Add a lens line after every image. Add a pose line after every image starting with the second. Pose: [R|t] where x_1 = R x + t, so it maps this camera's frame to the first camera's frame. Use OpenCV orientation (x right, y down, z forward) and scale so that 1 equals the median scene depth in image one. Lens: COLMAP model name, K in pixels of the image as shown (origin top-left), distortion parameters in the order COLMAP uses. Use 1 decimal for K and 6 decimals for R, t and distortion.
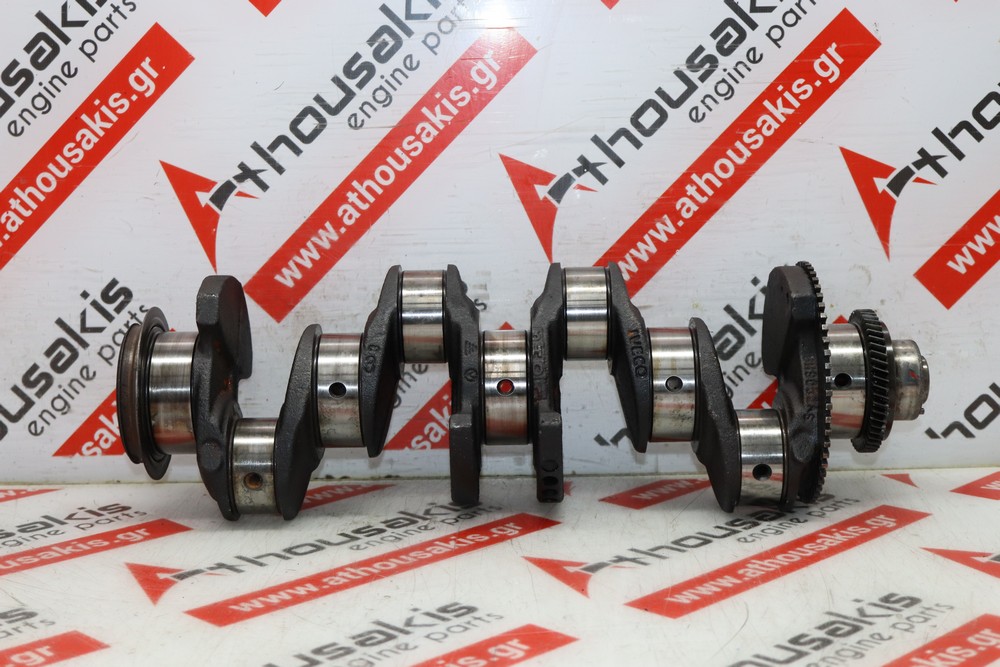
lens RADIAL K [[1599.6, 0, 500.4], [0, 1599.6, 331.0], [0, 0, 1]] dist [0.019762, 0.000000]
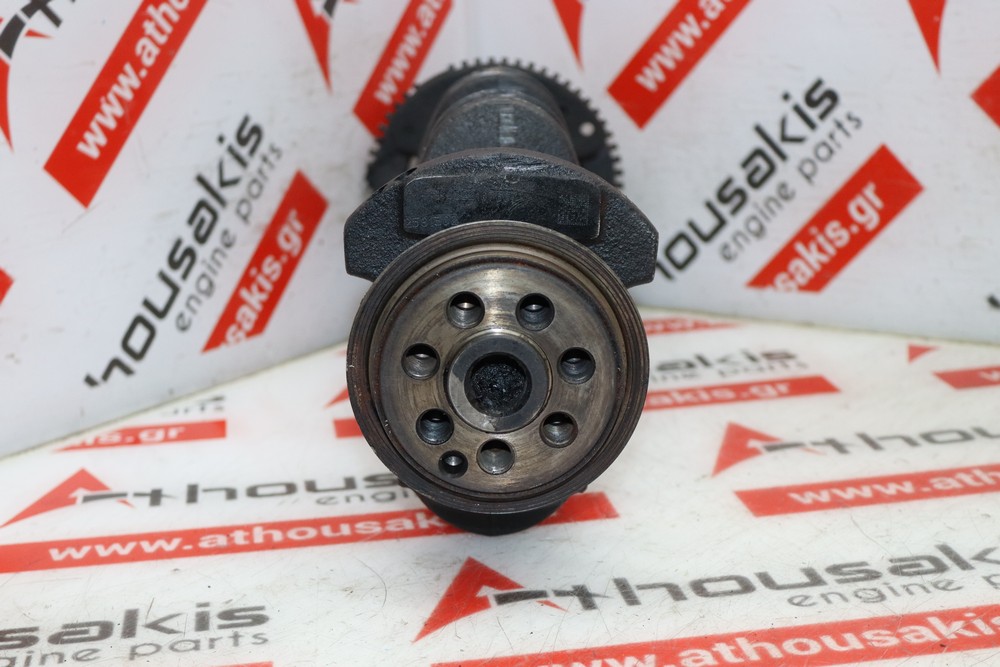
lens RADIAL K [[1831.8, 0, 500.1], [0, 1831.8, 334.5], [0, 0, 1]] dist [0.057527, 0.000000]
pose [[0.814793, 0.112205, -0.568790, 0.178383], [-0.050095, 0.991049, 0.123743, -0.011063], [0.577584, -0.072332, 0.813121, 0.134692]]
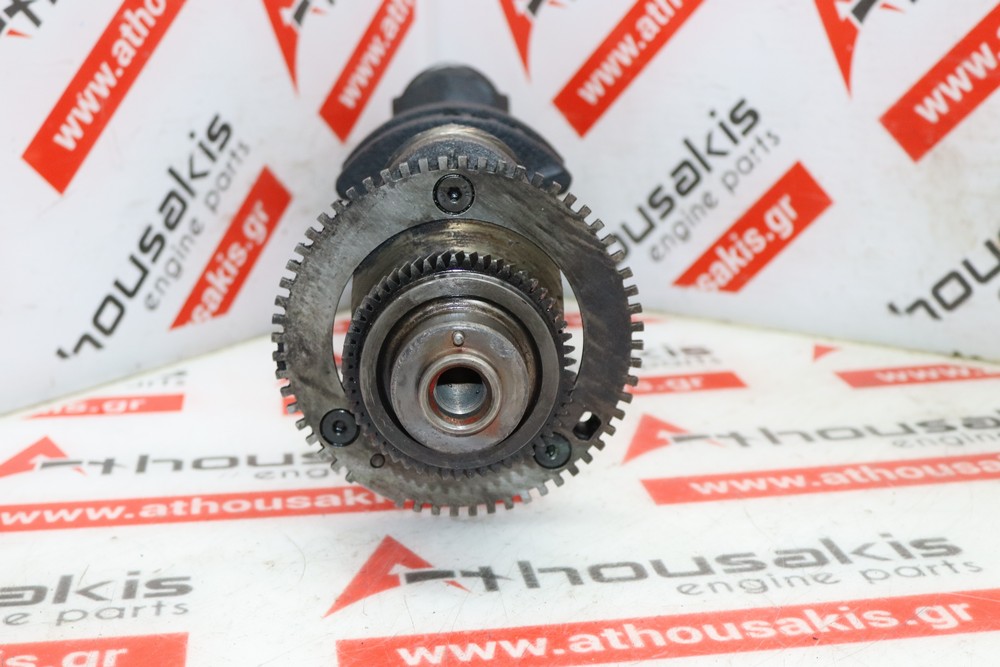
lens RADIAL K [[1599.6, 0, 497.3], [0, 1599.6, 334.7], [0, 0, 1]] dist [0.019762, 0.000000]
pose [[0.813489, 0.148733, -0.562240, 0.173591], [-0.083744, 0.986627, 0.139834, -0.016038], [0.575519, -0.066669, 0.815066, 0.185776]]
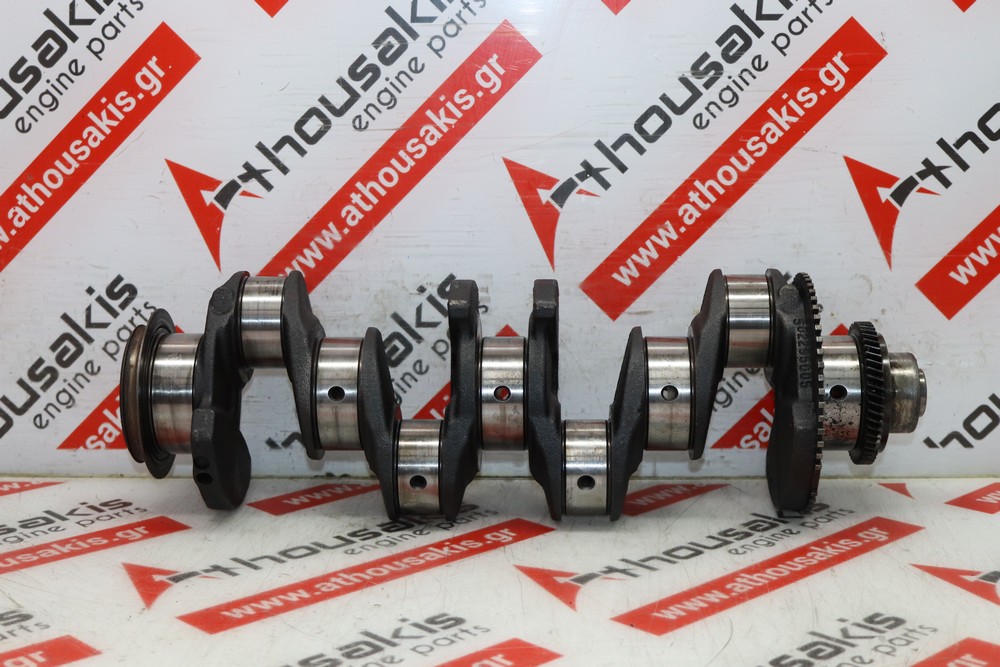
lens RADIAL K [[1599.6, 0, 498.7], [0, 1599.6, 334.8], [0, 0, 1]] dist [0.019762, 0.000000]
pose [[0.999689, 0.017558, -0.017730, 0.016696], [-0.017095, 0.999518, 0.025921, -0.025941], [0.018177, -0.025610, 0.999507, -0.005142]]
